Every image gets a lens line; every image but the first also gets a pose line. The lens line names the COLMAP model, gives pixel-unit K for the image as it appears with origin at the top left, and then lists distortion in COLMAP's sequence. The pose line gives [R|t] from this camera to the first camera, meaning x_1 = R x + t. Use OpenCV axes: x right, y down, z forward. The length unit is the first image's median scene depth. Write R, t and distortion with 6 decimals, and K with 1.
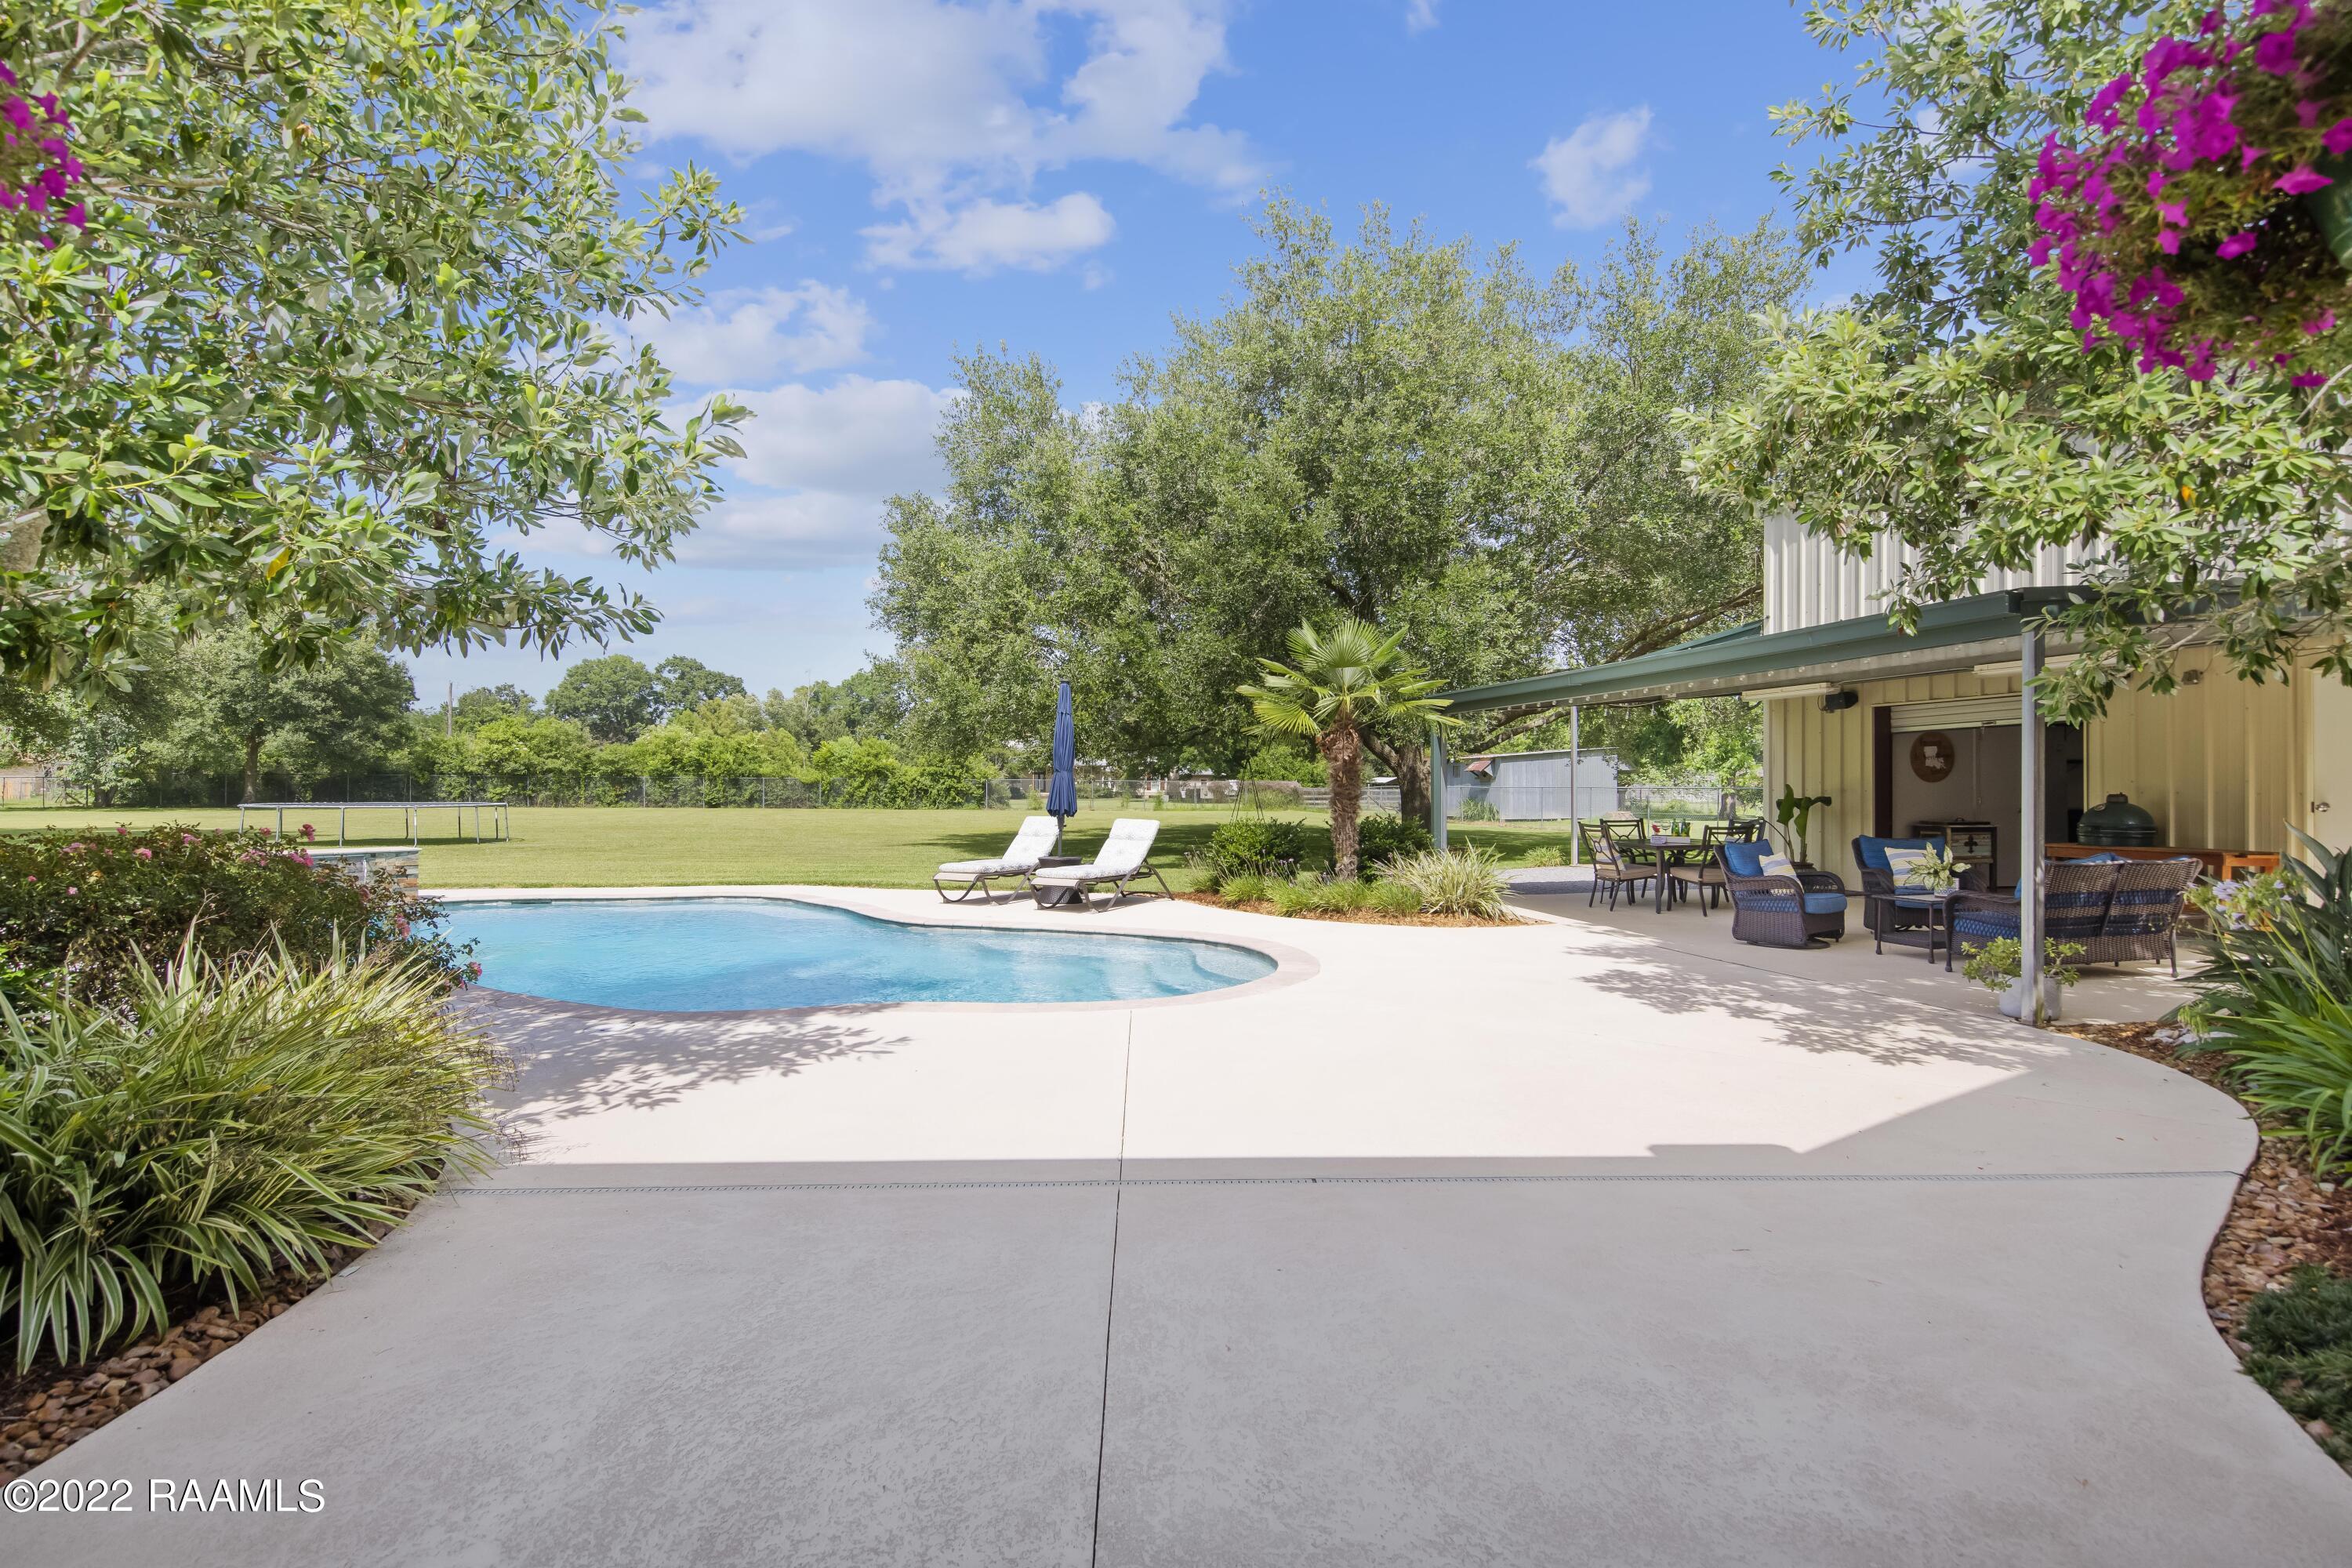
lens RADIAL K [[1133.5, 0, 1174.1], [0, 1133.5, 784.9], [0, 0, 1]] dist [0.014462, -0.000242]
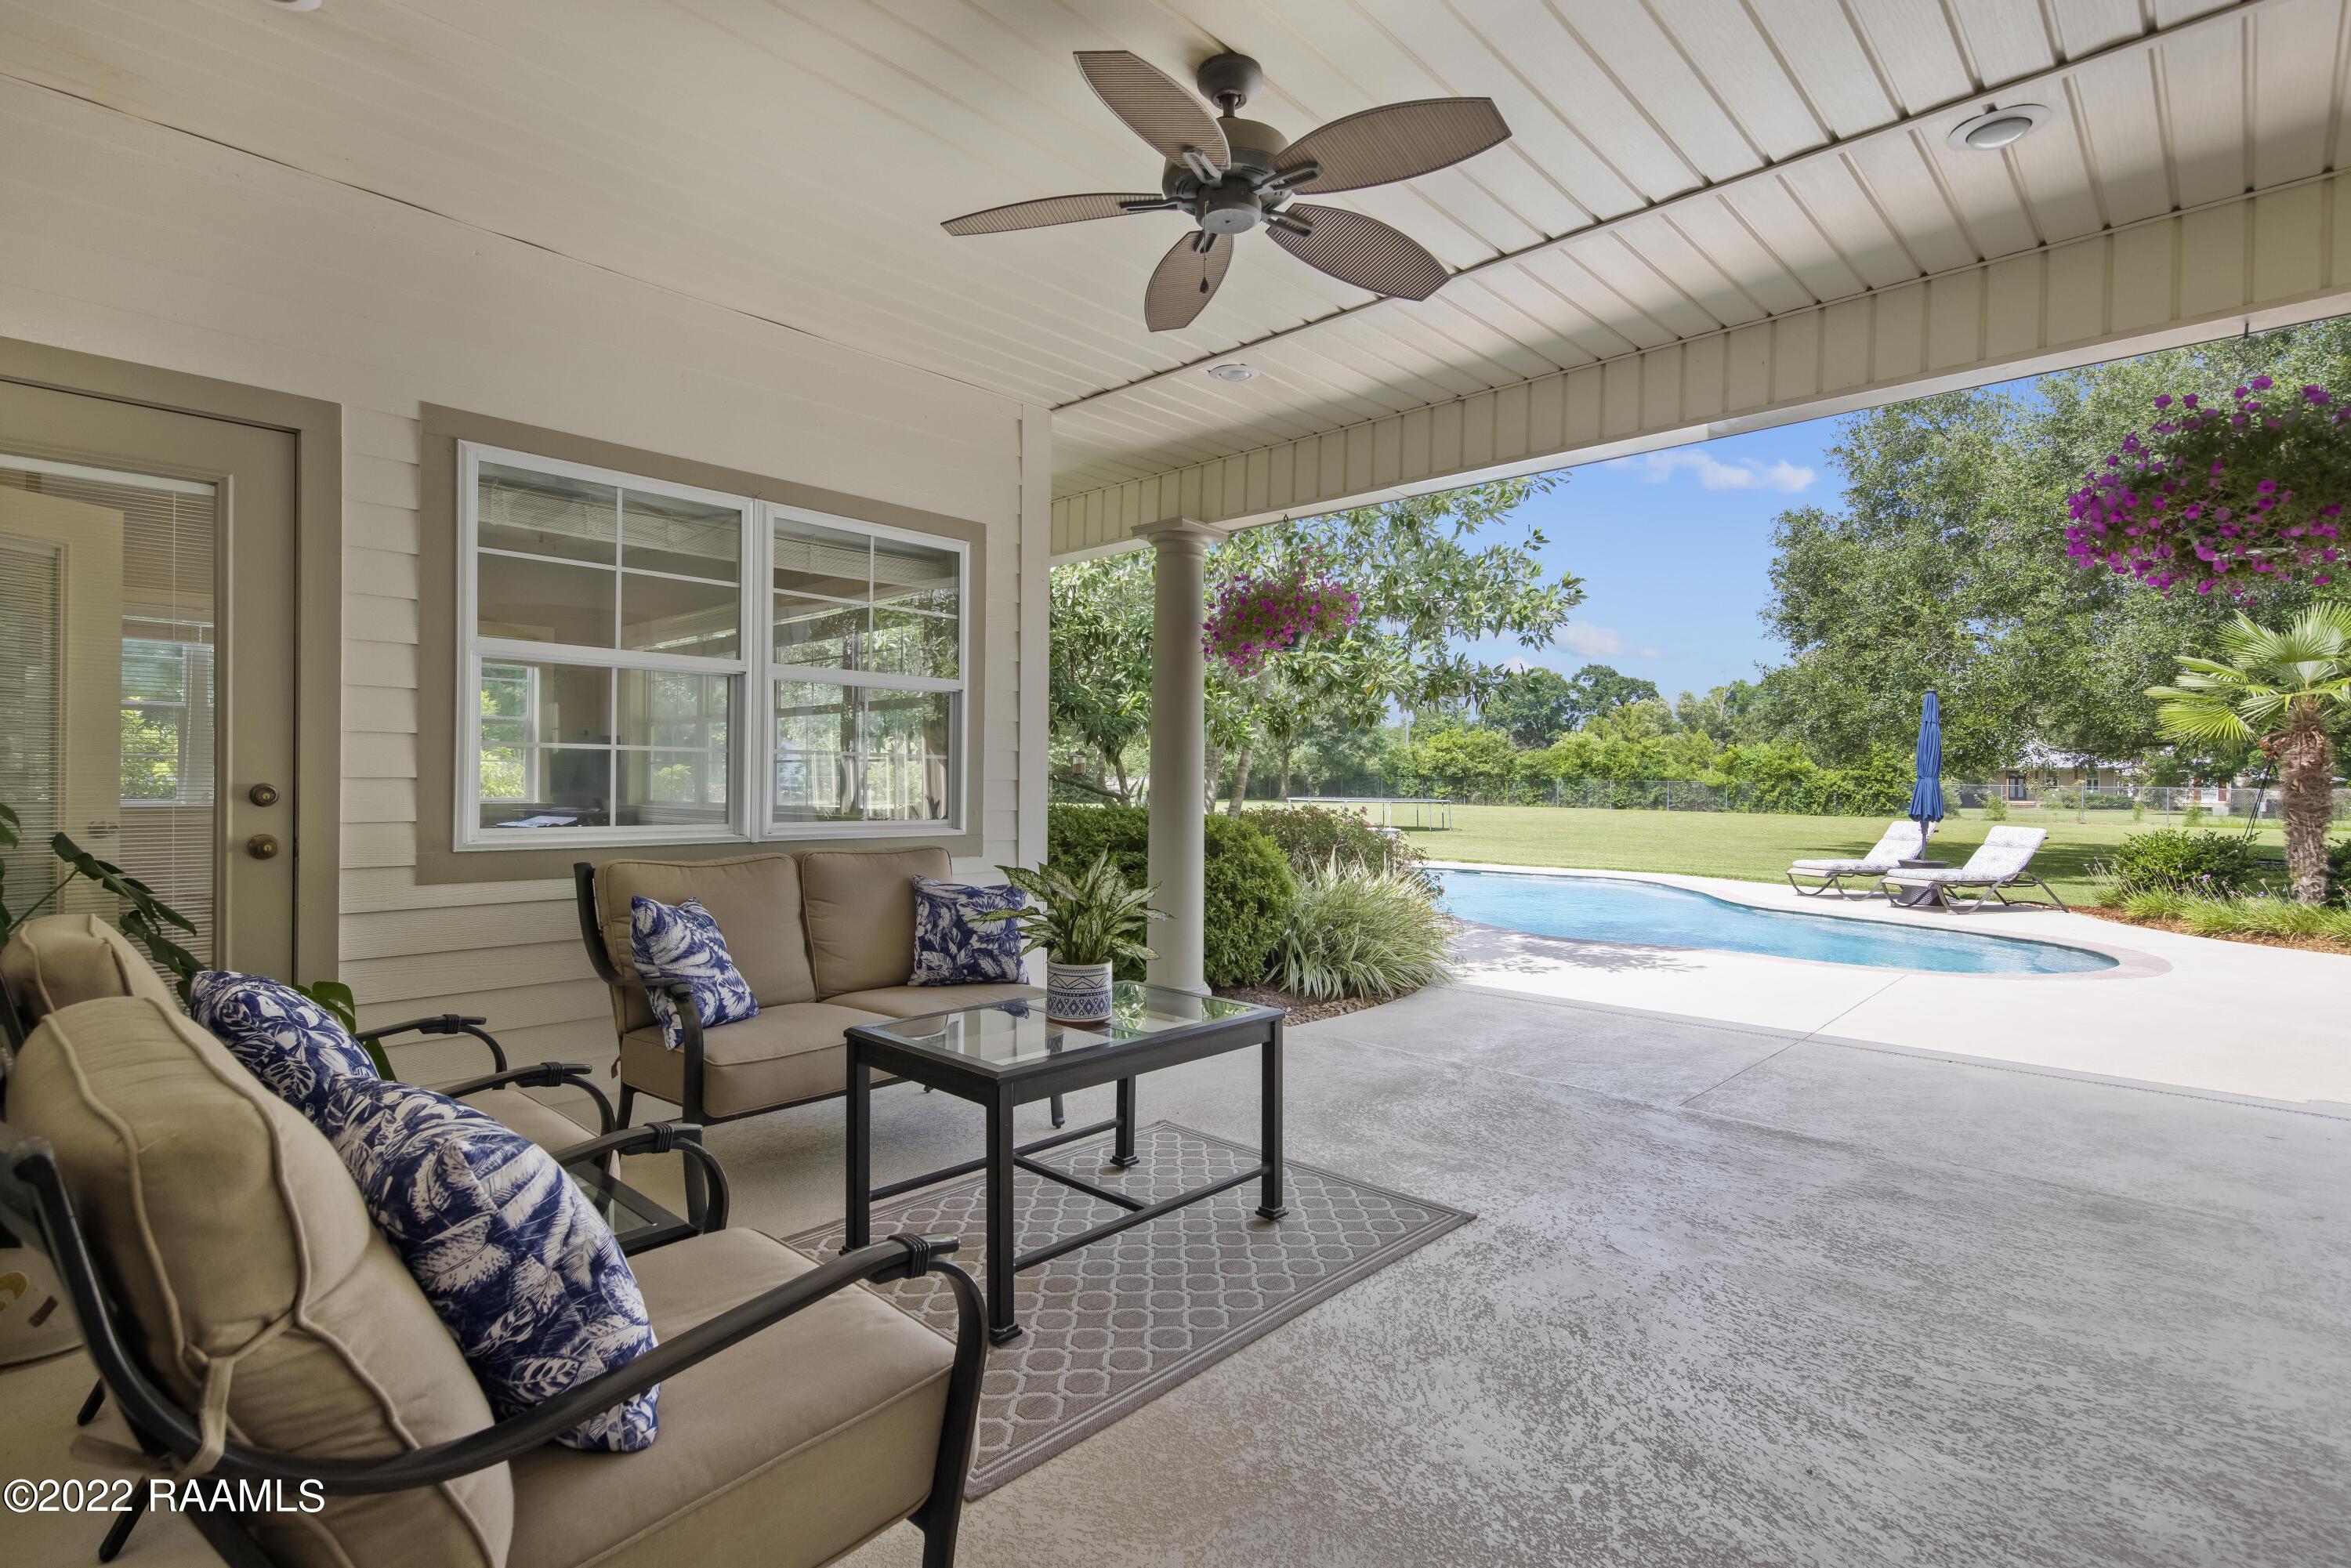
lens RADIAL K [[1133.0, 0, 1173.6], [0, 1133.0, 784.9], [0, 0, 1]] dist [0.014462, -0.000242]
pose [[0.720407, 0.008945, -0.693493, 0.090064], [-0.010468, 0.999943, 0.002023, -0.000423], [0.693472, 0.005802, 0.720460, -0.162930]]
